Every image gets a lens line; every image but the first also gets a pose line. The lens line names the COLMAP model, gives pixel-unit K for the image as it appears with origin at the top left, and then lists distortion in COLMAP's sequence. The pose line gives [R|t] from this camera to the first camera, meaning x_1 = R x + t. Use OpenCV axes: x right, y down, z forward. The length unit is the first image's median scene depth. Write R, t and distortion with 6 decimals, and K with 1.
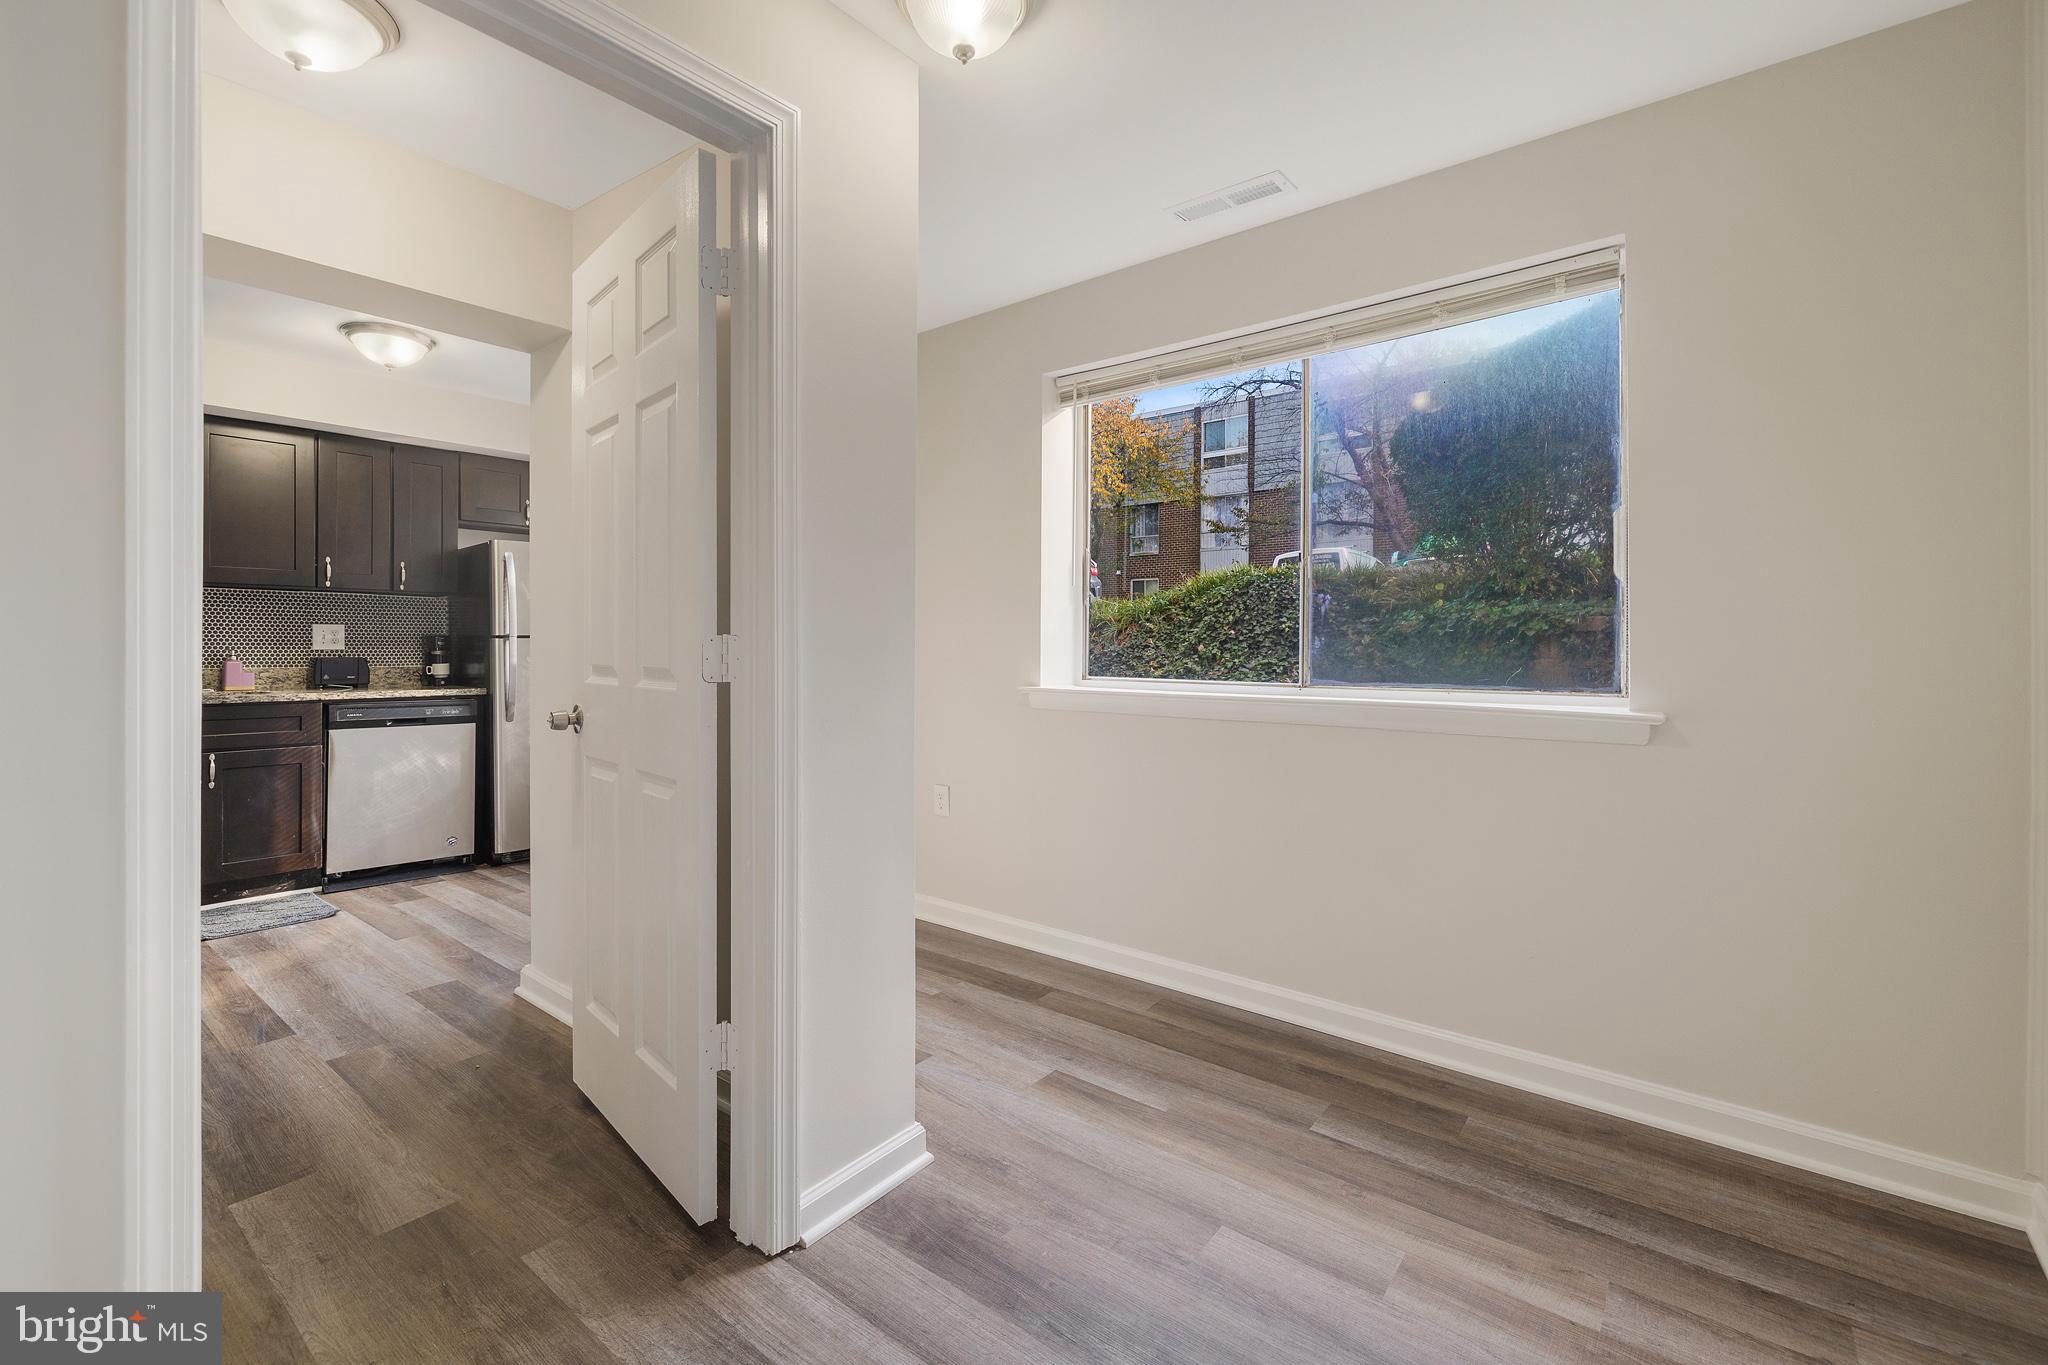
lens RADIAL K [[868.5, 0, 1022.1], [0, 868.5, 663.3], [0, 0, 1]] dist [0.007966, -0.000006]
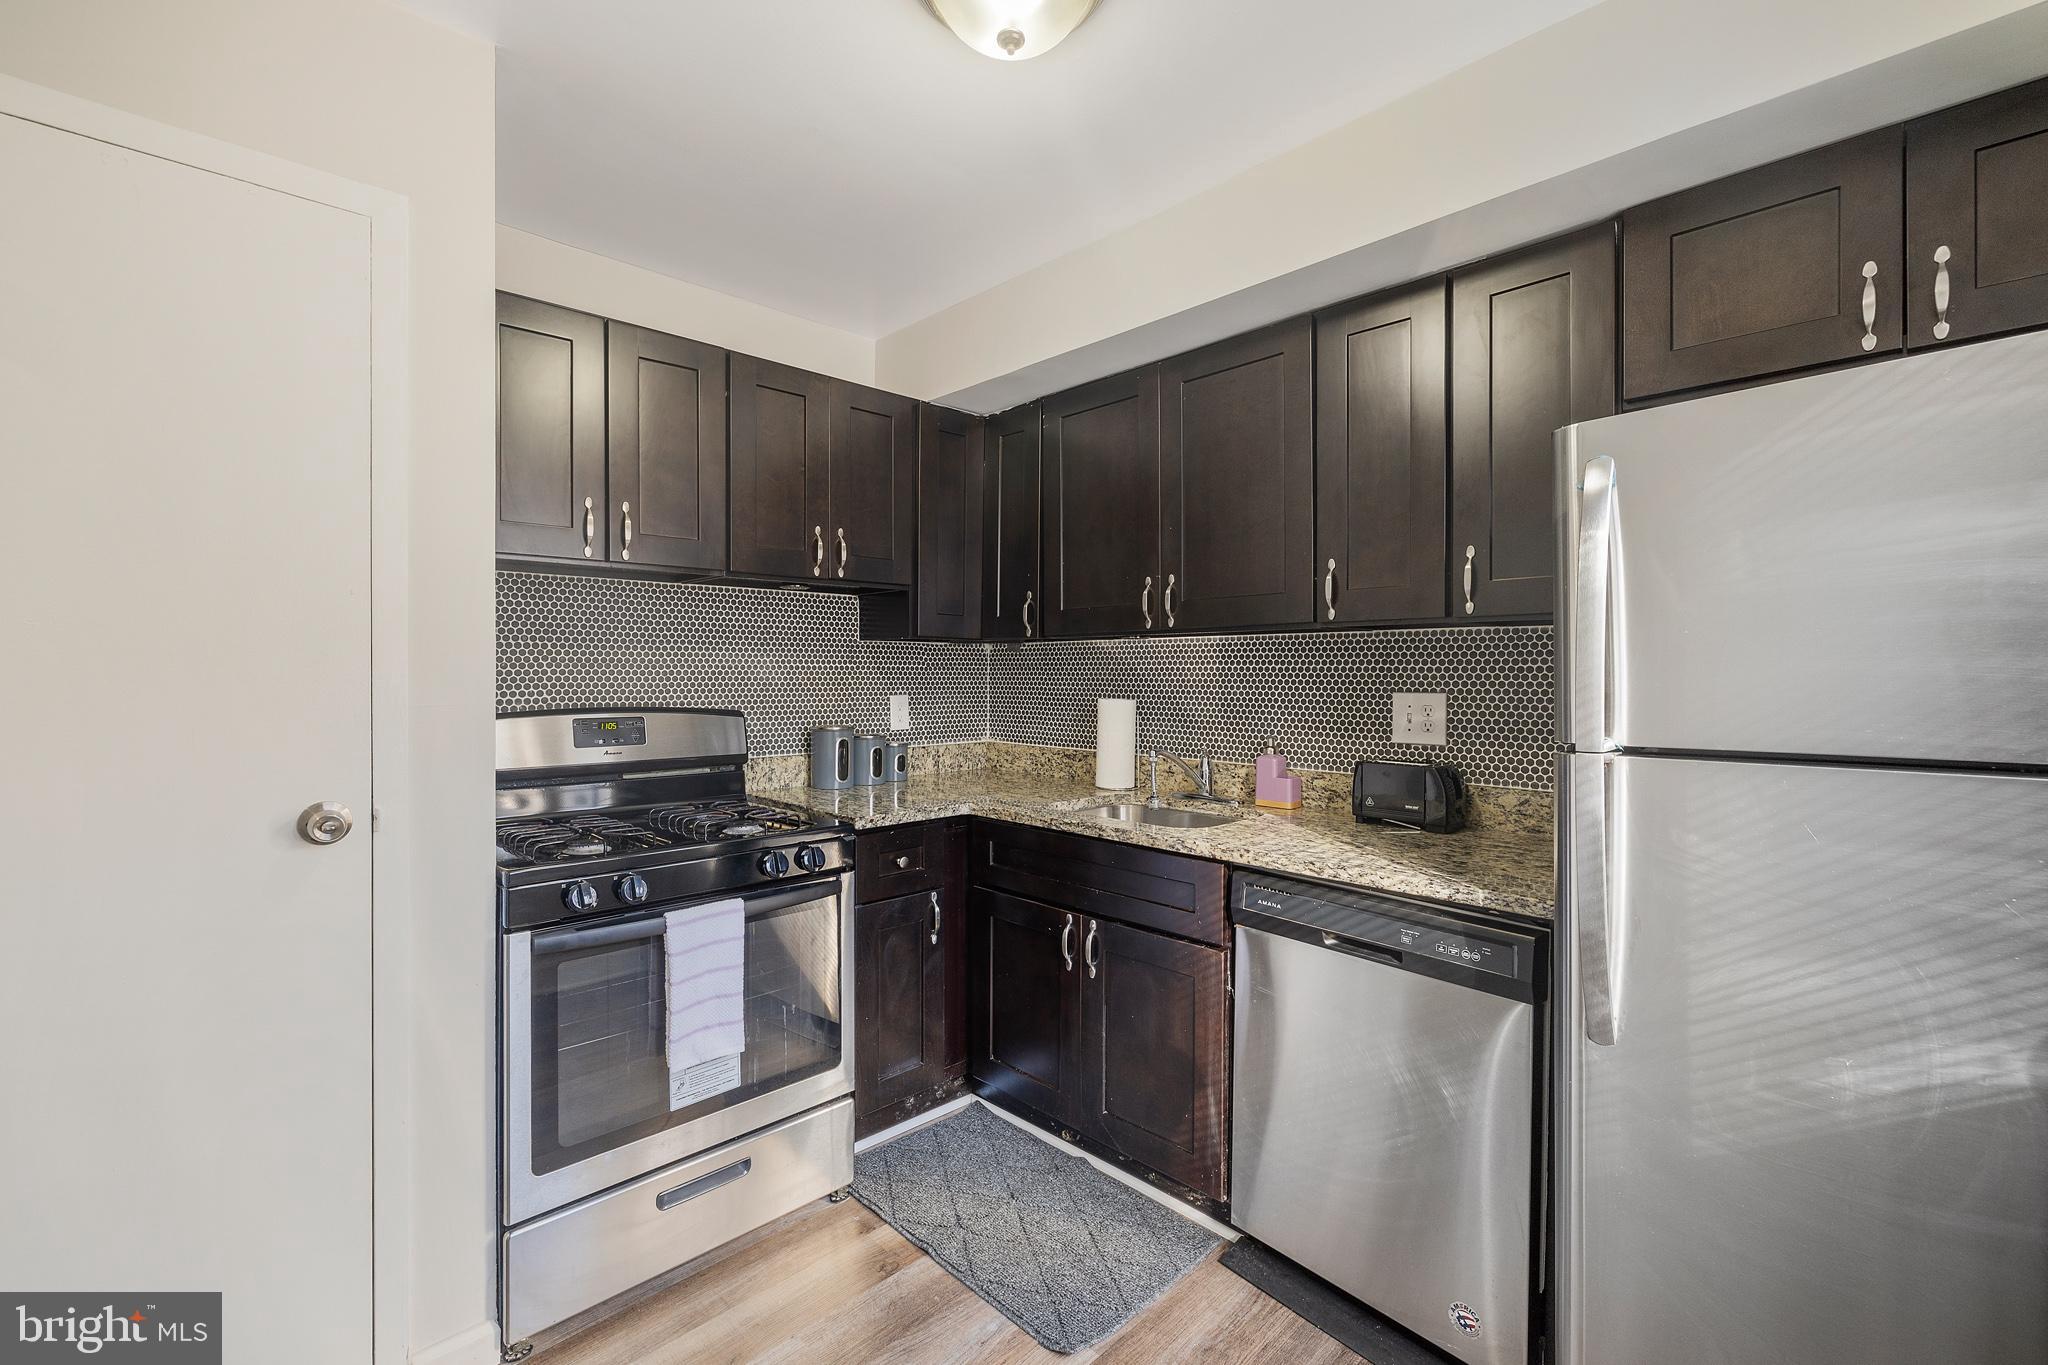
lens RADIAL K [[868.5, 0, 1022.8], [0, 868.5, 675.5], [0, 0, 1]] dist [0.007966, -0.000006]
pose [[-0.138457, 0.001728, -0.990367, -0.280397], [-0.018521, 0.999819, 0.004333, -0.053871], [0.990195, 0.018943, -0.138400, 0.866803]]
